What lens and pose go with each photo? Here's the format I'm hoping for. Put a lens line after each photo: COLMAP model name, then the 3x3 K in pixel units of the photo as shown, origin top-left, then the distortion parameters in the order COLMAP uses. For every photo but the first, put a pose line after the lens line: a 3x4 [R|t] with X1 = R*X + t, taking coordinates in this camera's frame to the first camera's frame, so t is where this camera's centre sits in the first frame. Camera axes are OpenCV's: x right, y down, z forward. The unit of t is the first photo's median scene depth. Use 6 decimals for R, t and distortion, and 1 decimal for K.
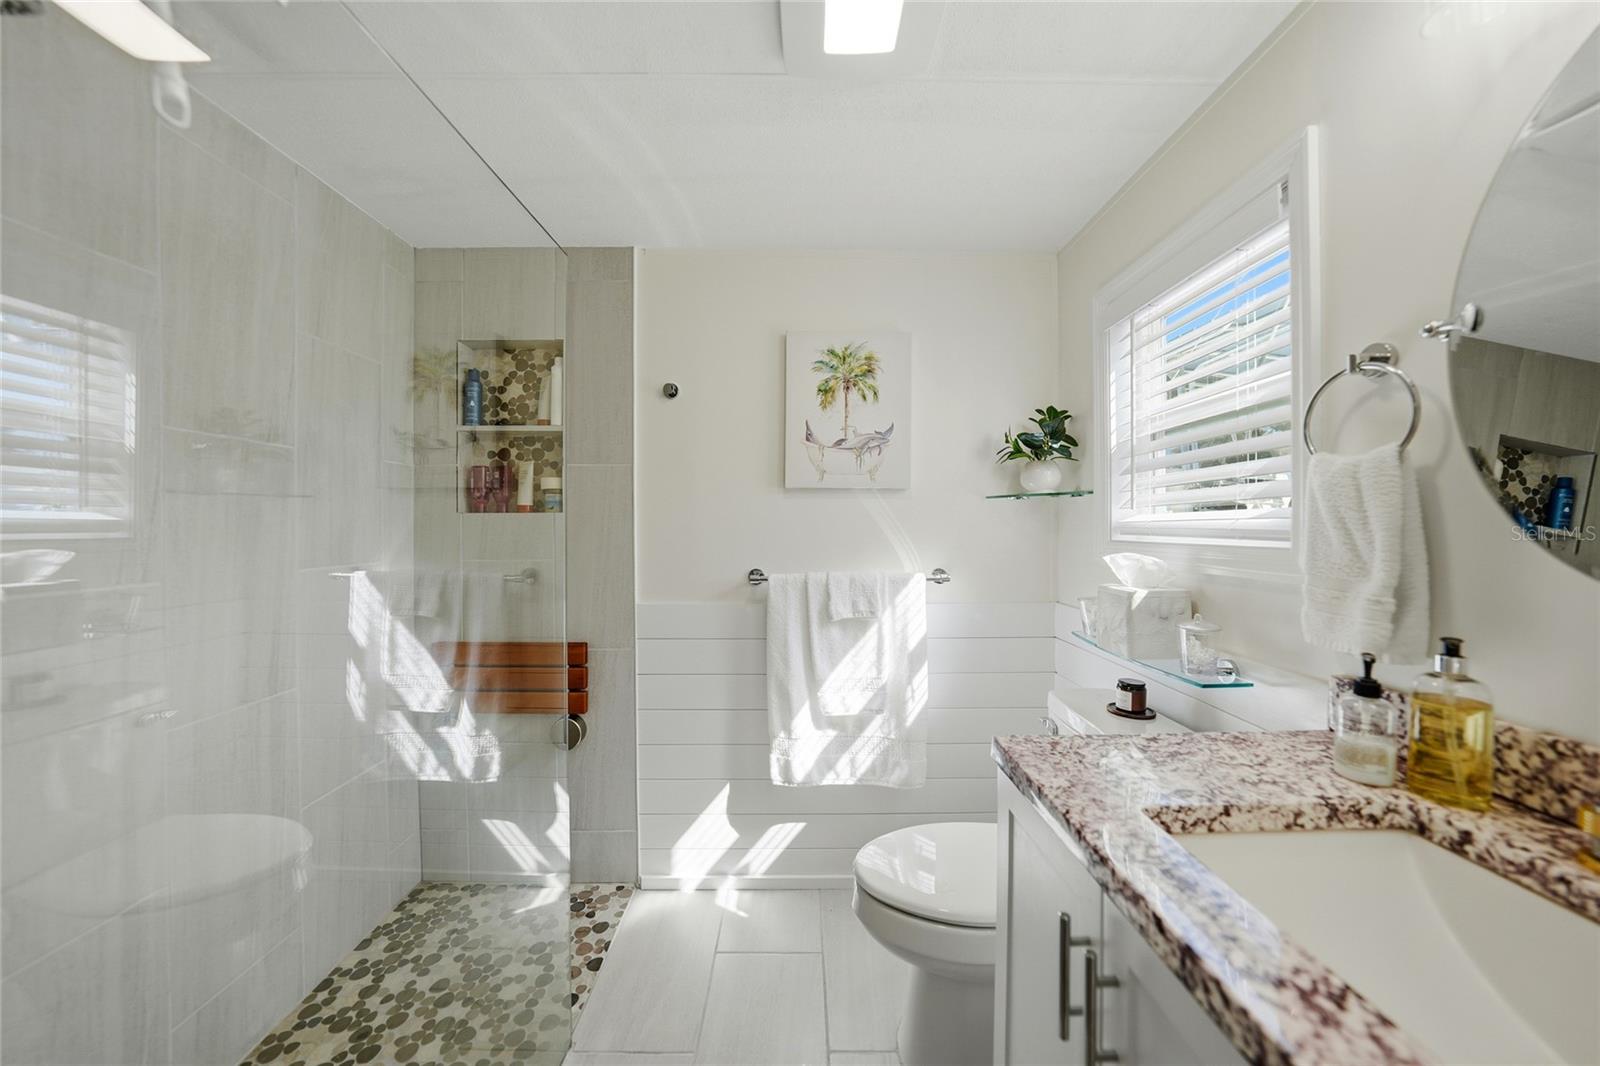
lens RADIAL K [[559.2, 0, 806.9], [0, 559.2, 520.7], [0, 0, 1]] dist [-0.027313, 0.006531]
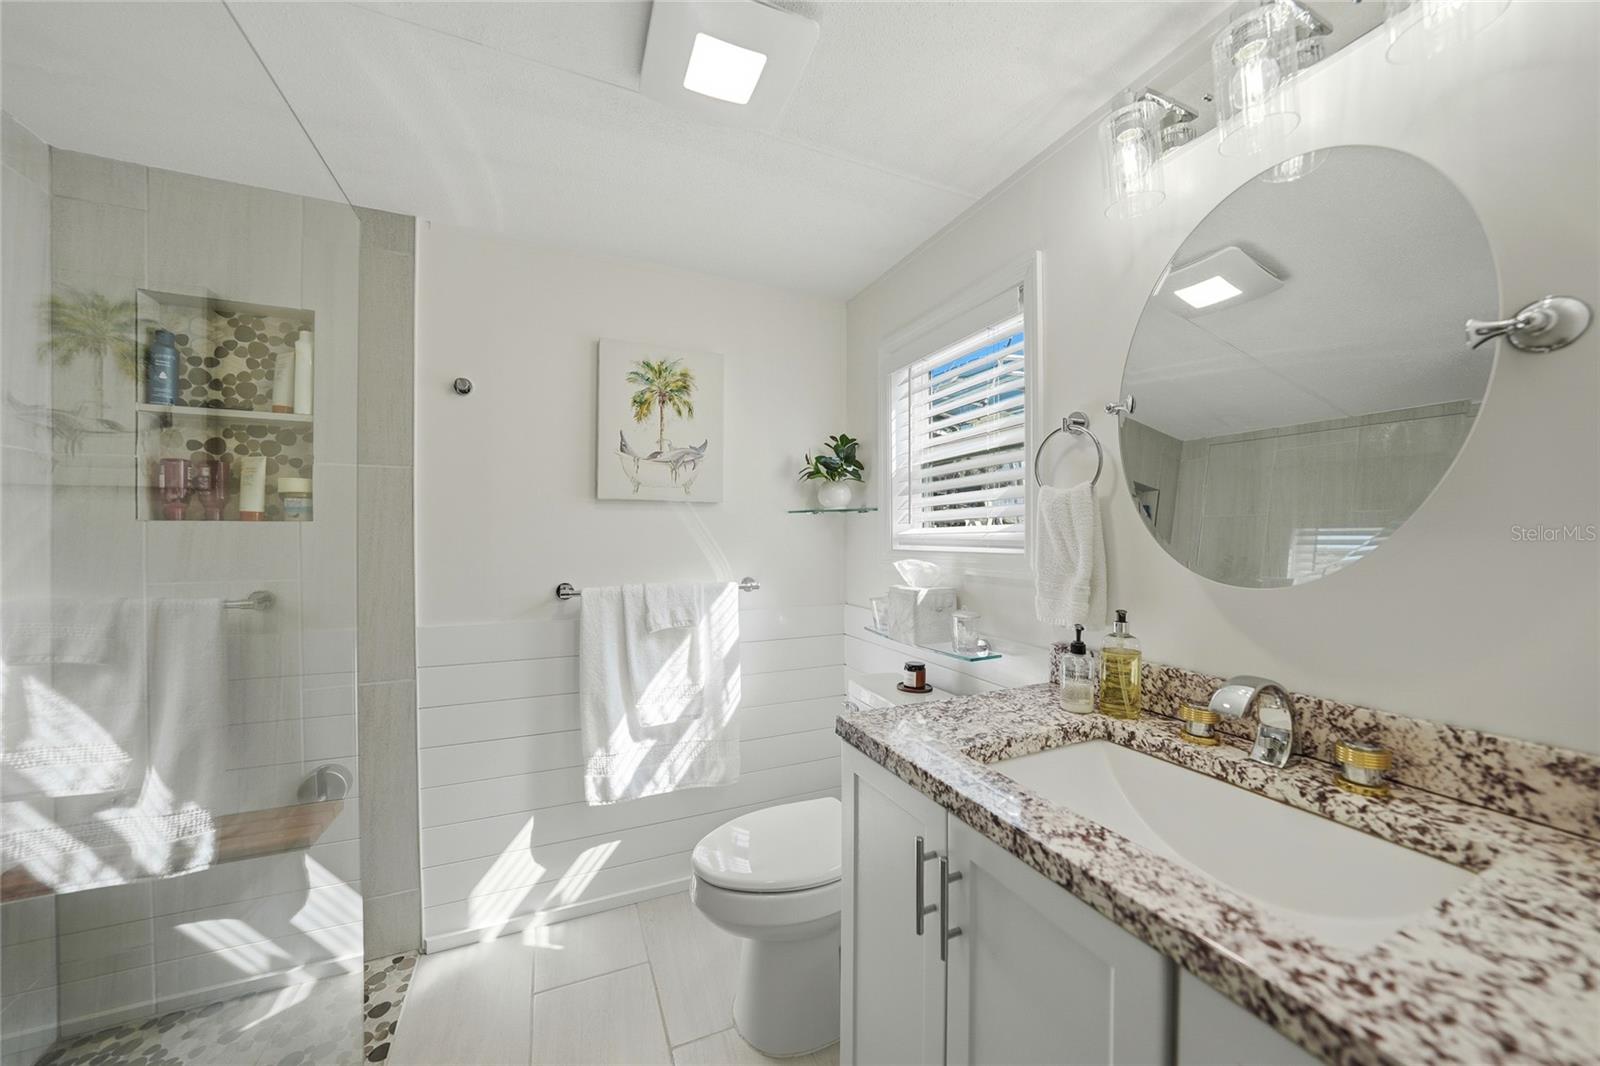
lens RADIAL K [[556.0, 0, 802.6], [0, 556.0, 530.3], [0, 0, 1]] dist [-0.026701, 0.006743]
pose [[0.917699, 0.005379, 0.397240, -0.143409], [-0.003530, 0.999979, -0.005386, 0.000549], [-0.397260, 0.003540, 0.917699, -0.039171]]
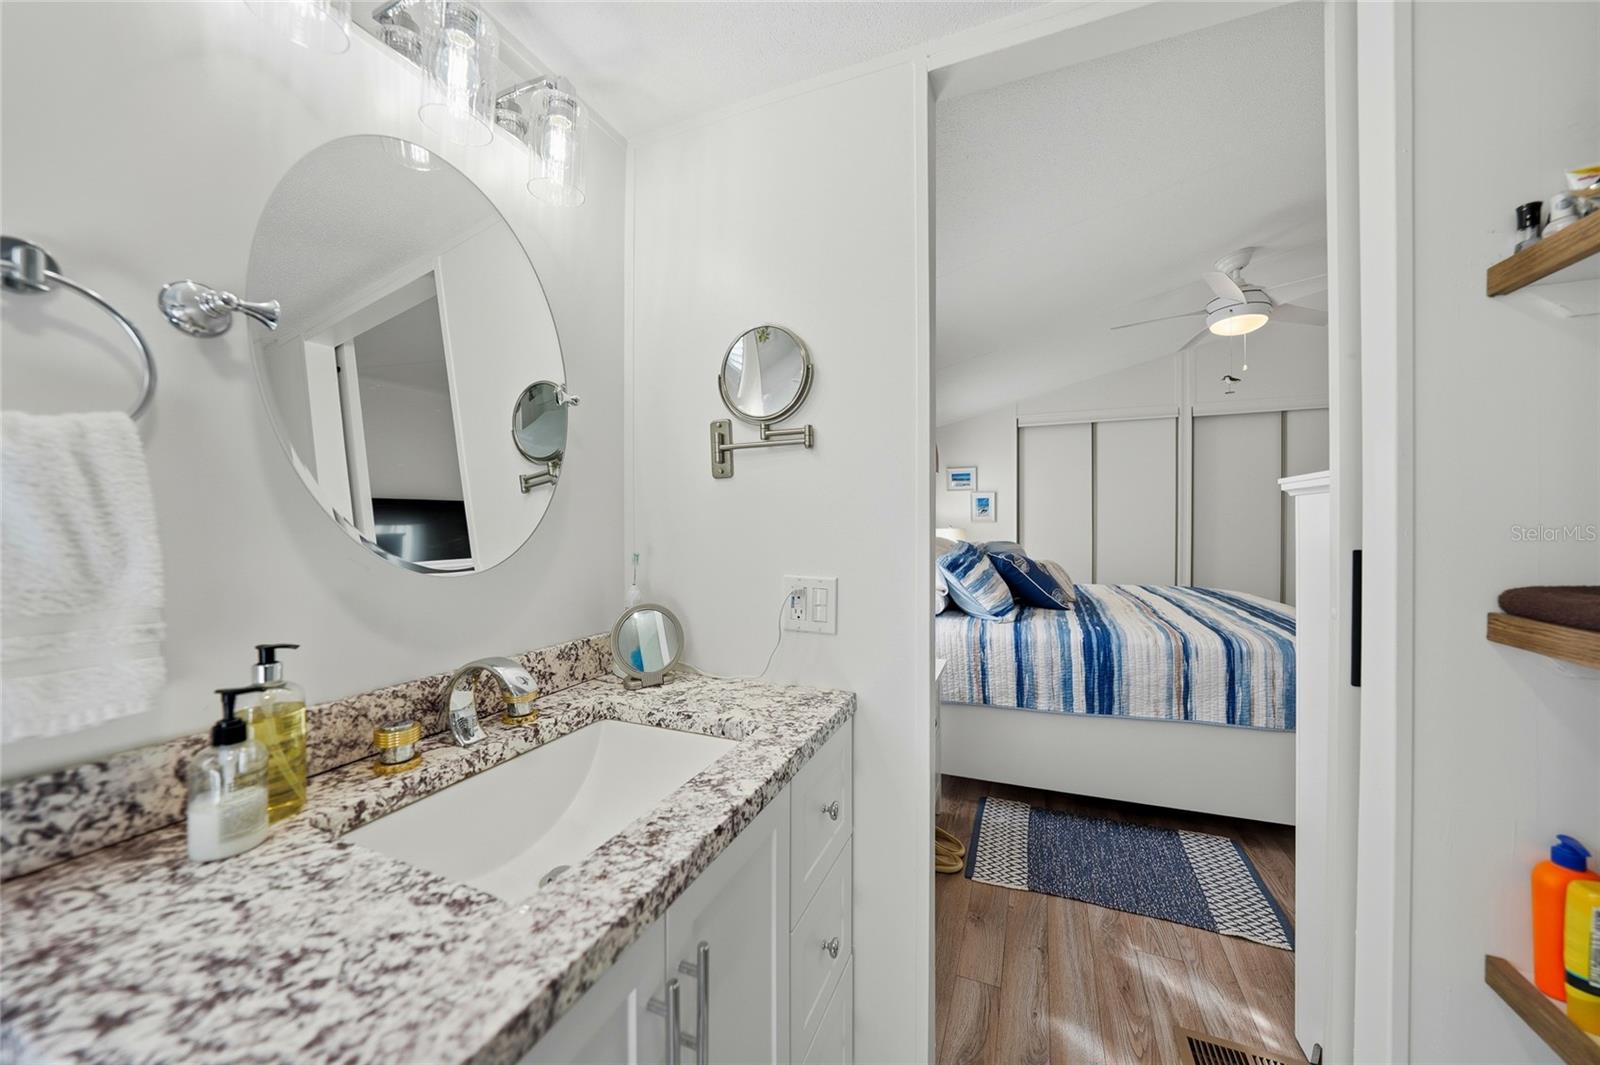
lens RADIAL K [[577.7, 0, 803.6], [0, 577.7, 508.0], [0, 0, 1]] dist [-0.029208, 0.007895]
pose [[-0.917942, 0.004438, 0.396690, -0.035921], [-0.007593, 0.999558, -0.028753, -0.000163], [-0.396642, -0.029406, -0.917502, 0.838474]]
